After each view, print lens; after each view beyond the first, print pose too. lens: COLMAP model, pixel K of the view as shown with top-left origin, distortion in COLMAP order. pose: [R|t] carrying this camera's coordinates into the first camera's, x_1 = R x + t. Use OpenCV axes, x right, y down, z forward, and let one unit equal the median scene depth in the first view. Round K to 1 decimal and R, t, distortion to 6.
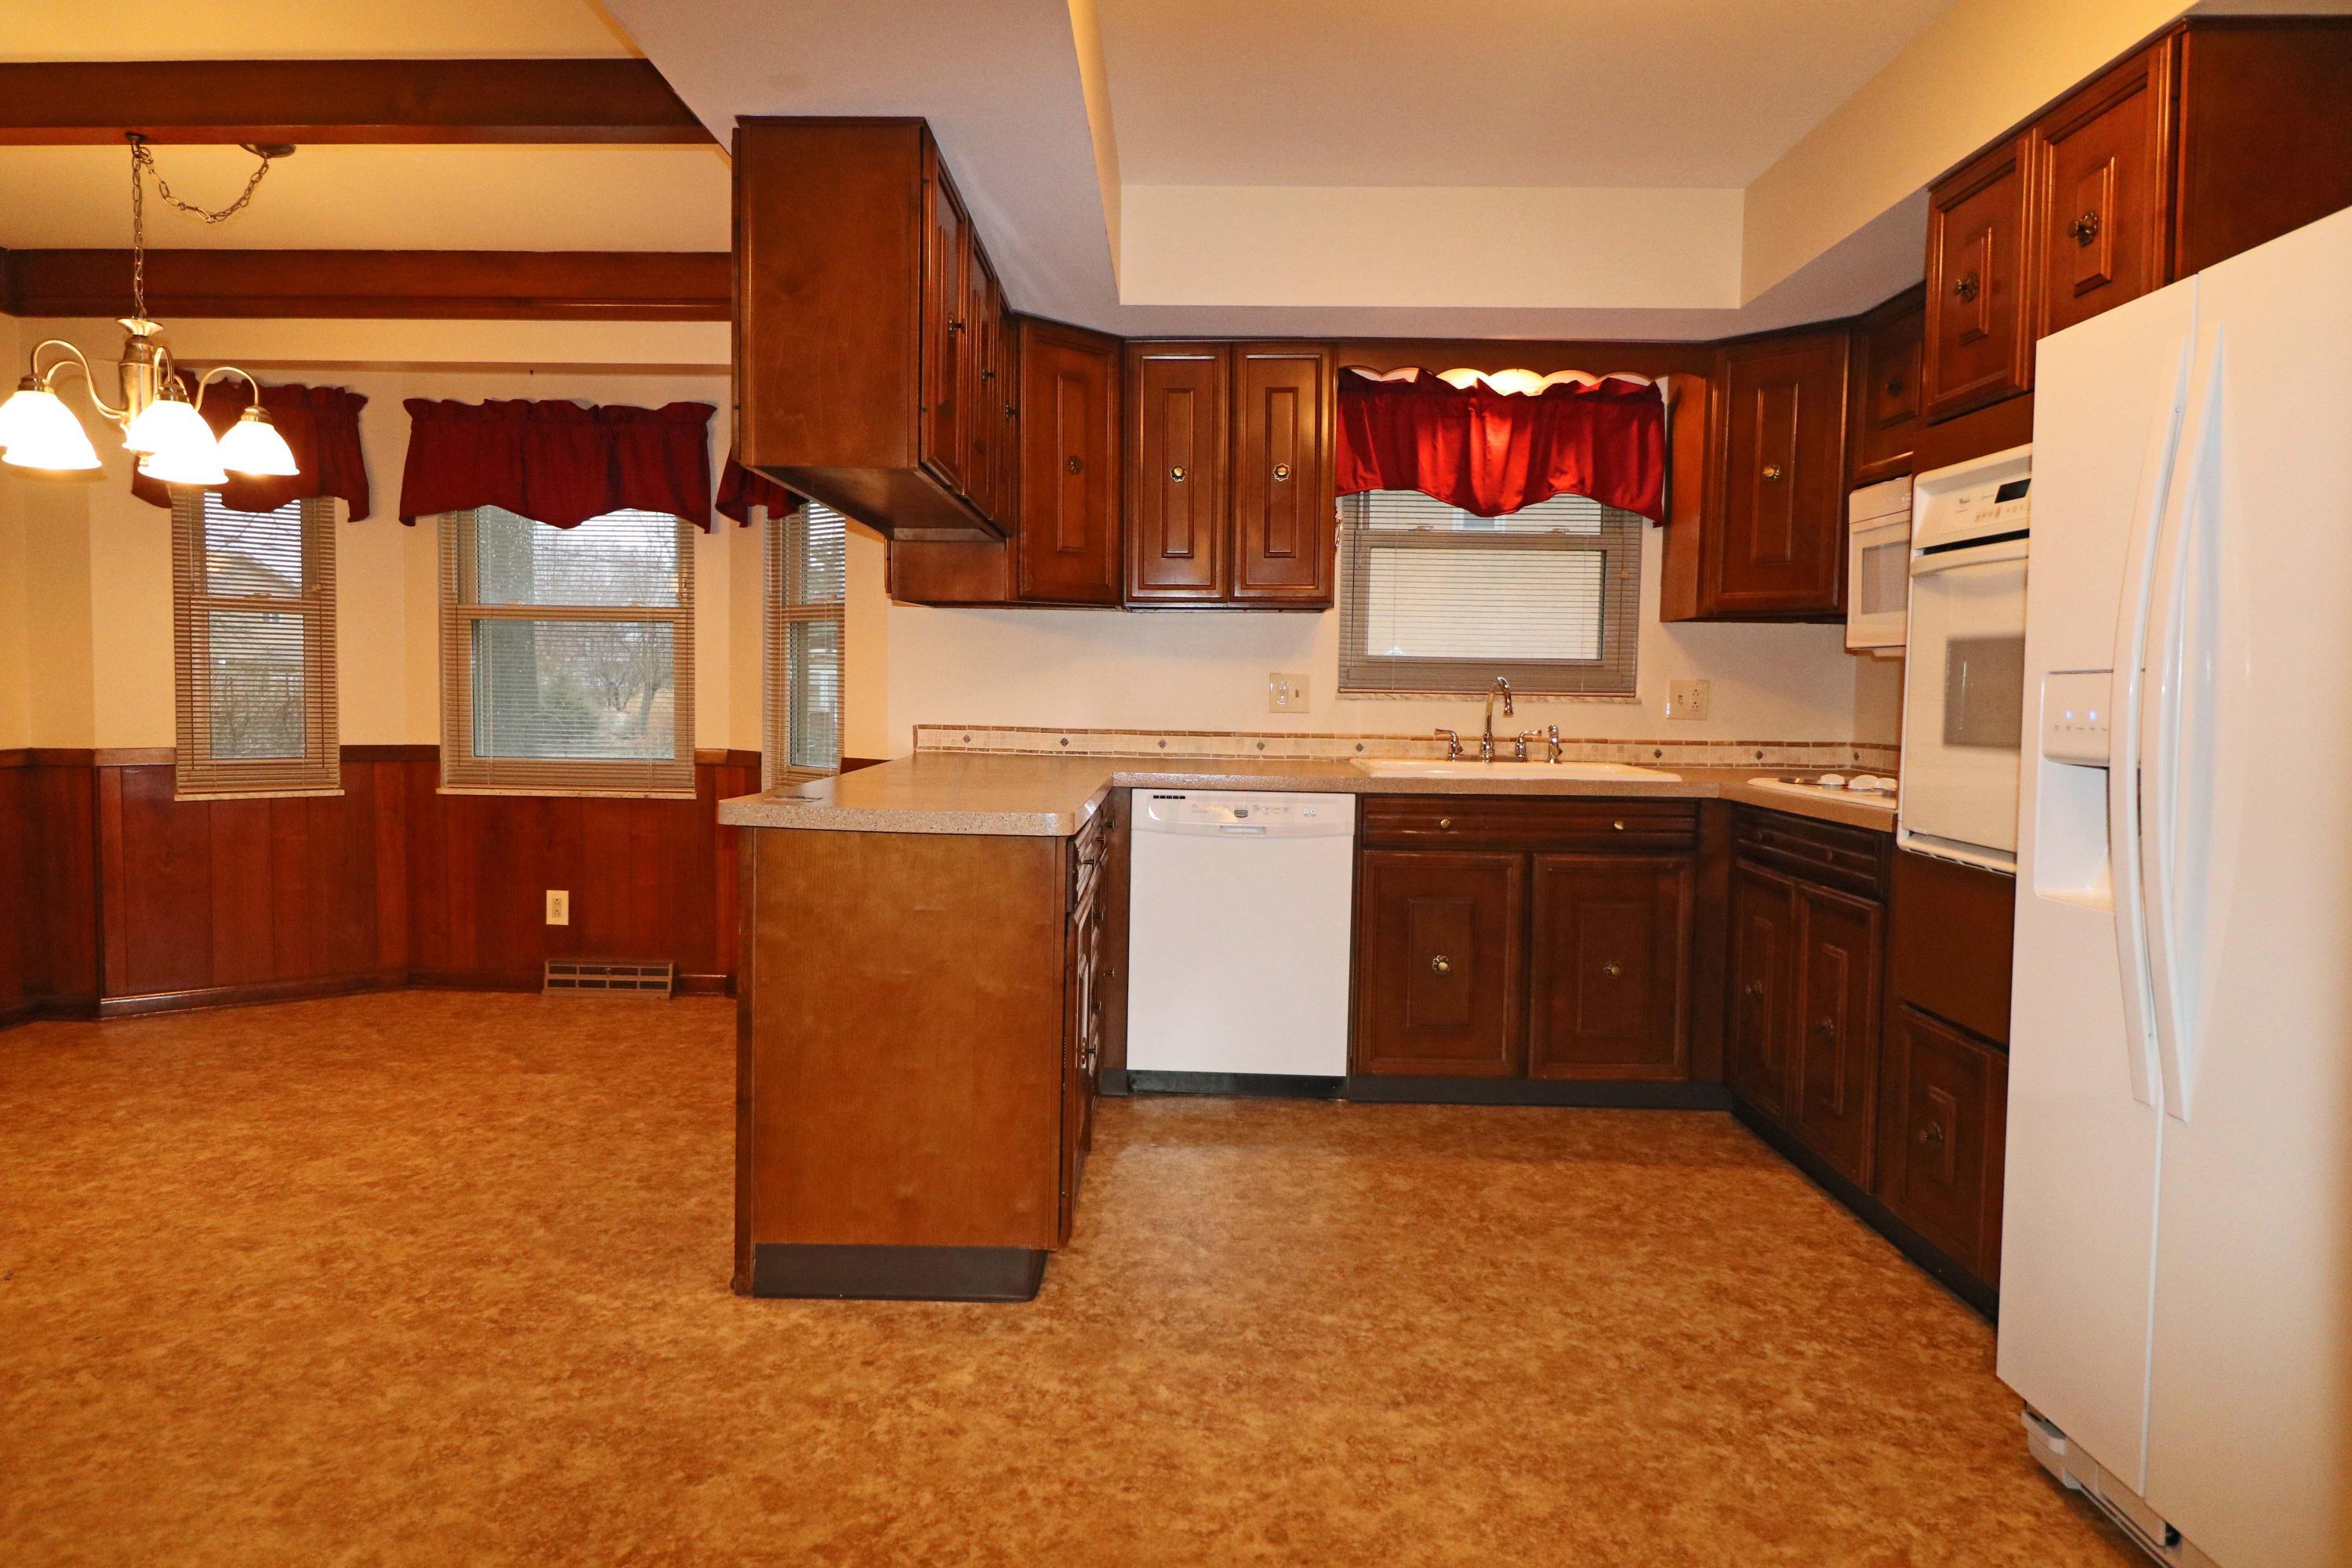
lens RADIAL K [[1363.3, 0, 1157.3], [0, 1363.3, 759.0], [0, 0, 1]] dist [0.005453, -0.009683]
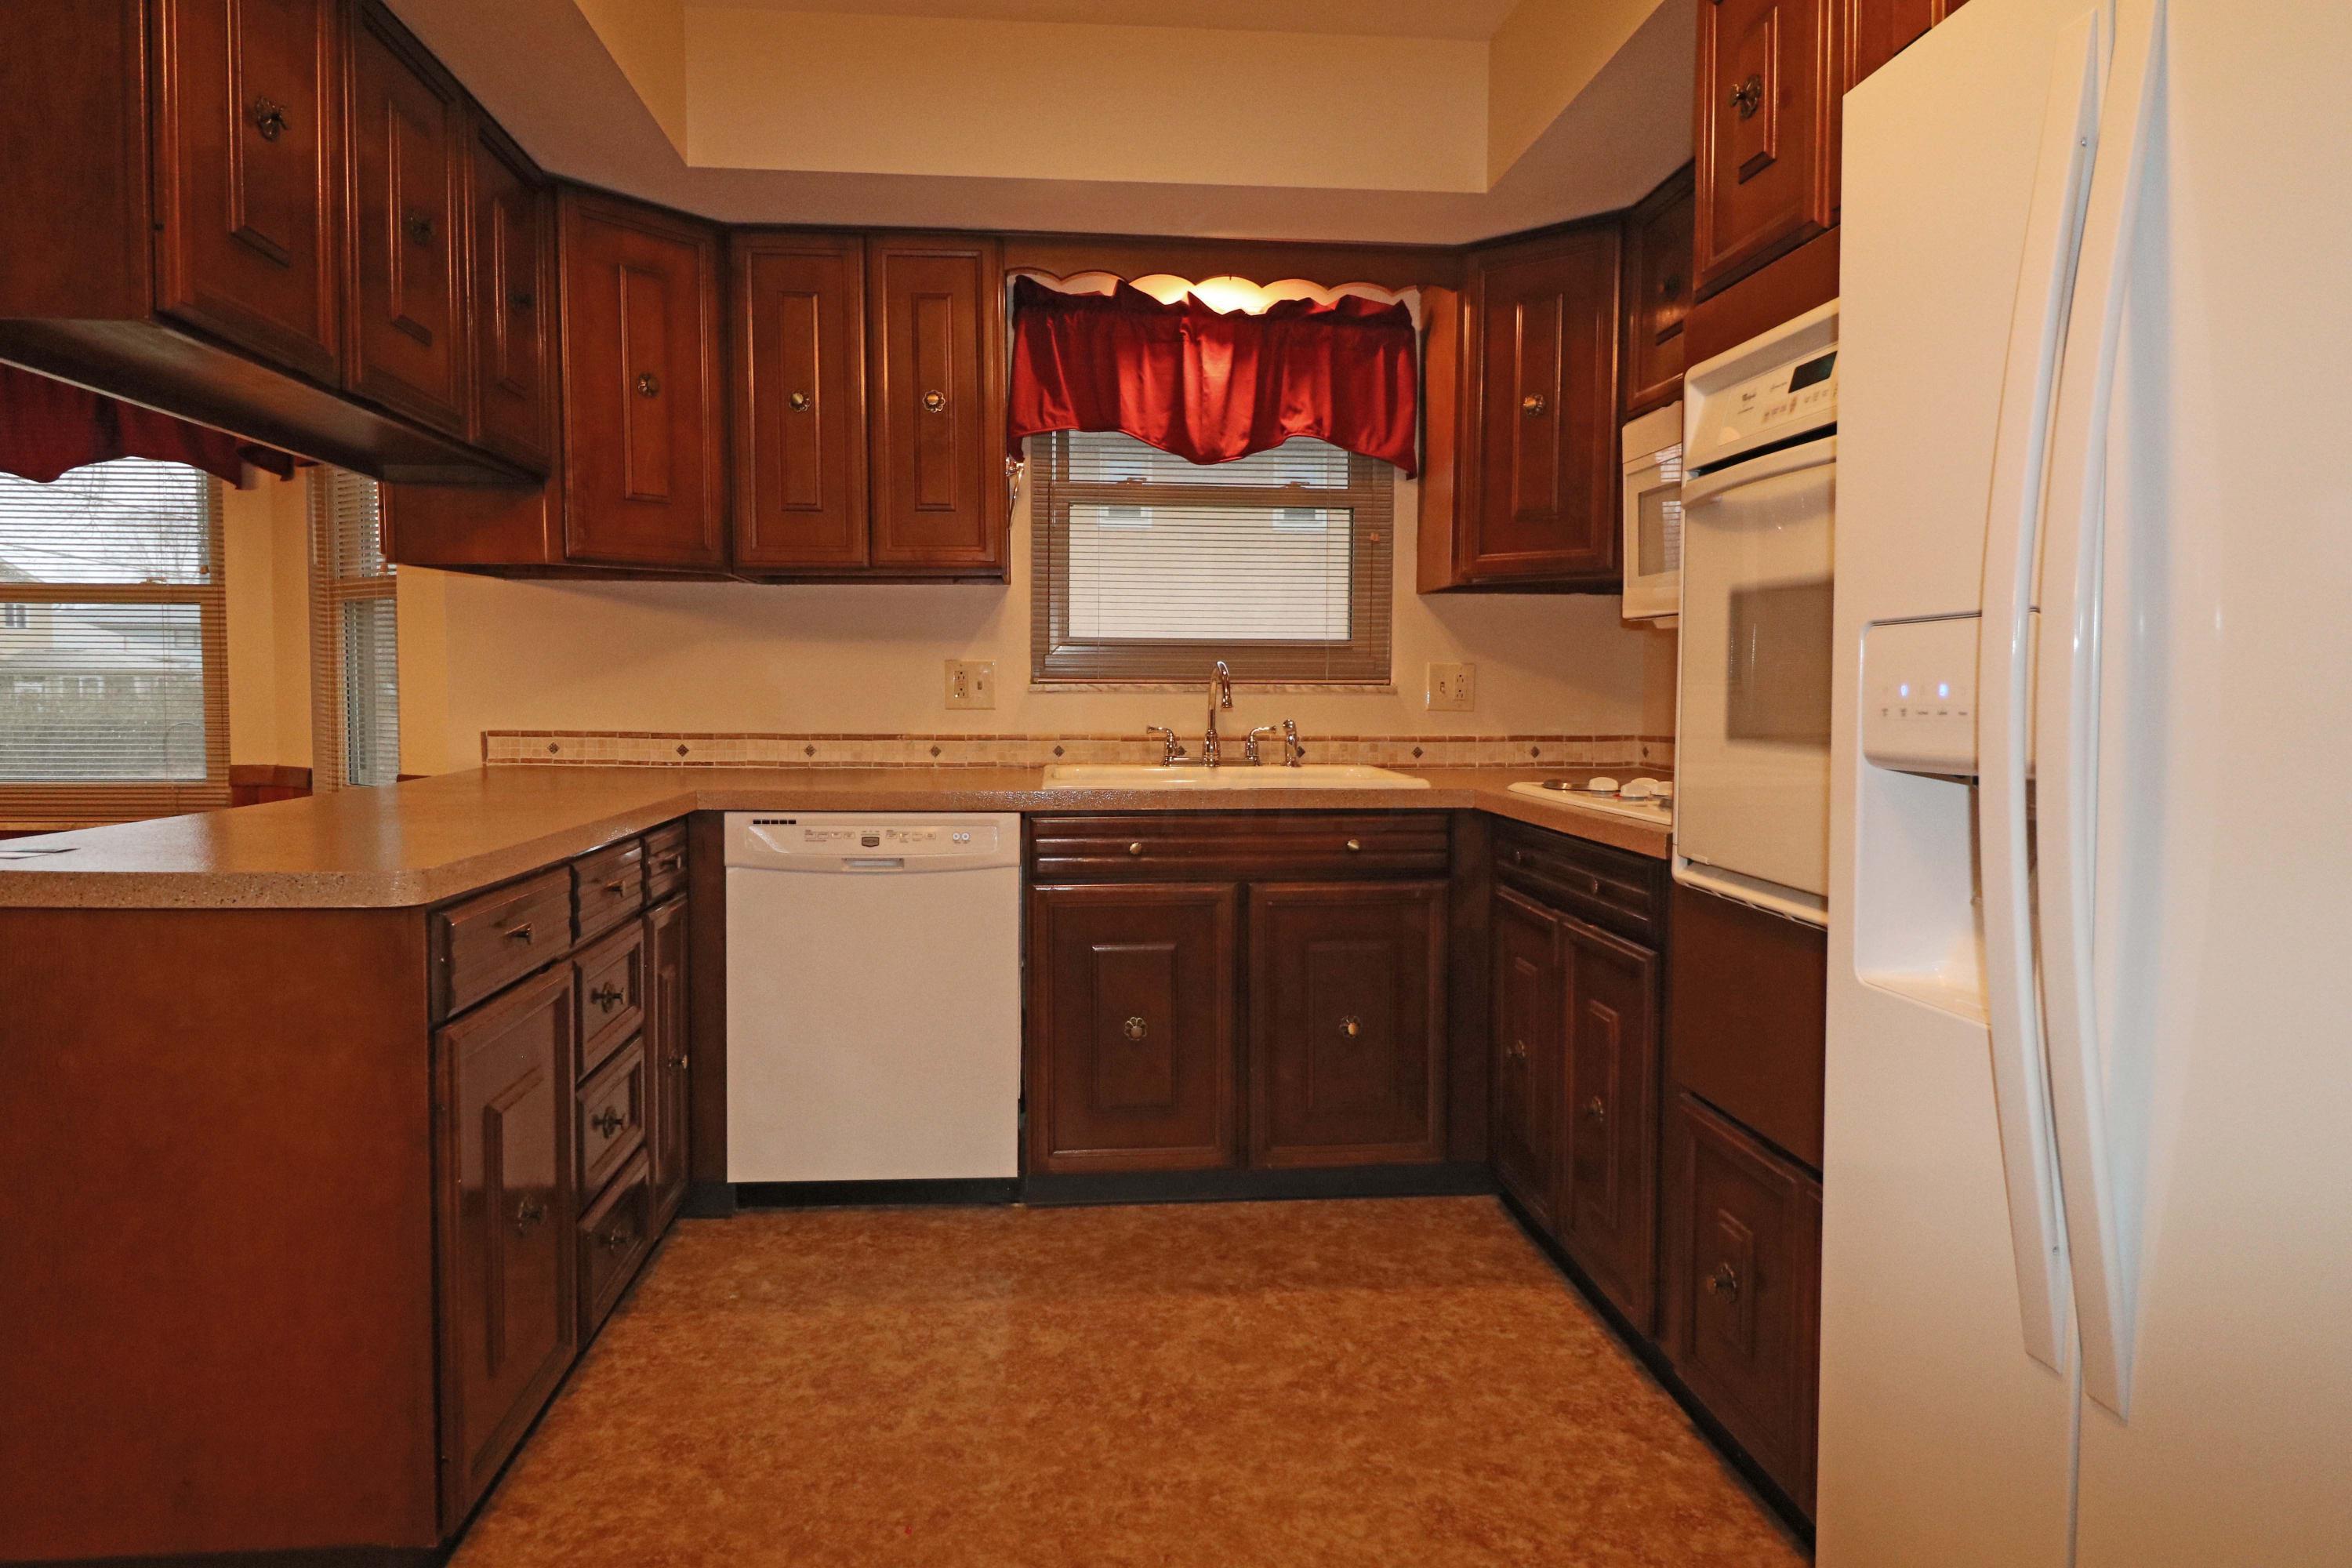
lens RADIAL K [[1363.3, 0, 1161.3], [0, 1363.3, 754.1], [0, 0, 1]] dist [0.005453, -0.009683]
pose [[0.993800, -0.016873, 0.109898, 0.143861], [0.017260, 0.999848, -0.002573, -0.004121], [-0.109838, 0.004454, 0.993940, 0.228802]]
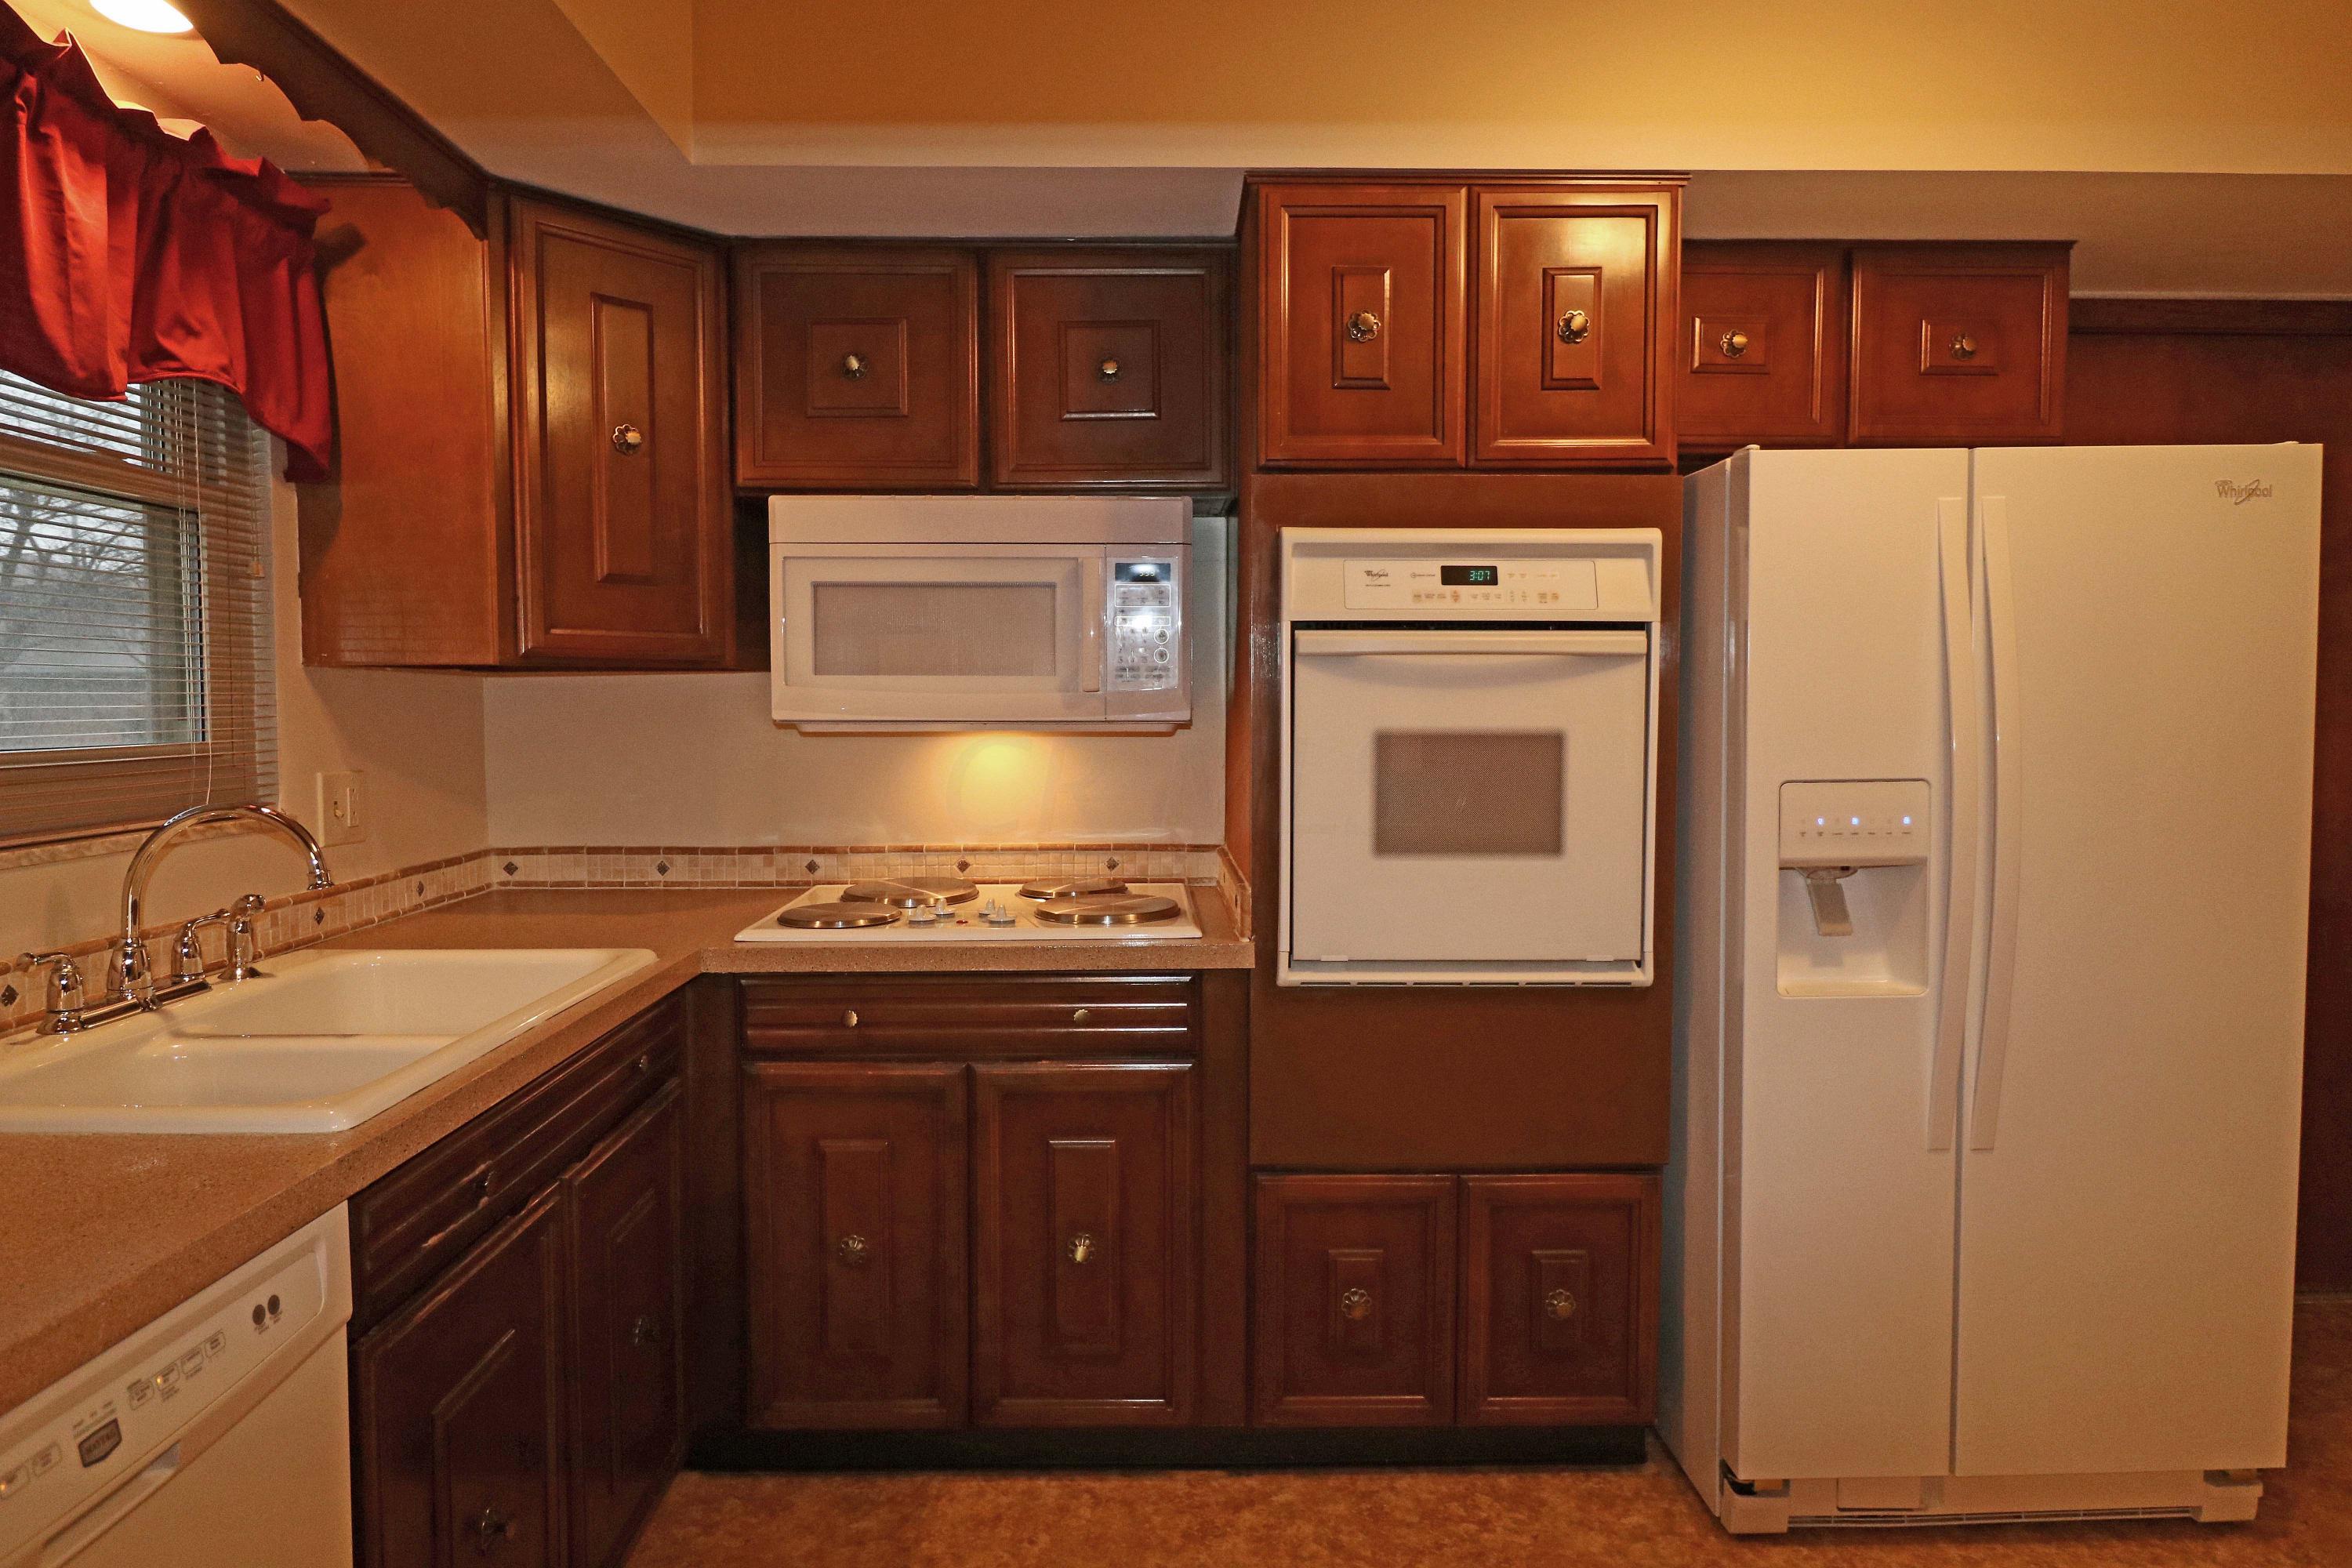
lens RADIAL K [[1363.3, 0, 1144.9], [0, 1363.3, 750.7], [0, 0, 1]] dist [0.005453, -0.009683]
pose [[-0.034610, -0.055898, 0.997836, -0.195783], [0.056524, 0.996727, 0.057797, -0.094689], [-0.997801, 0.058402, -0.031338, 0.827528]]
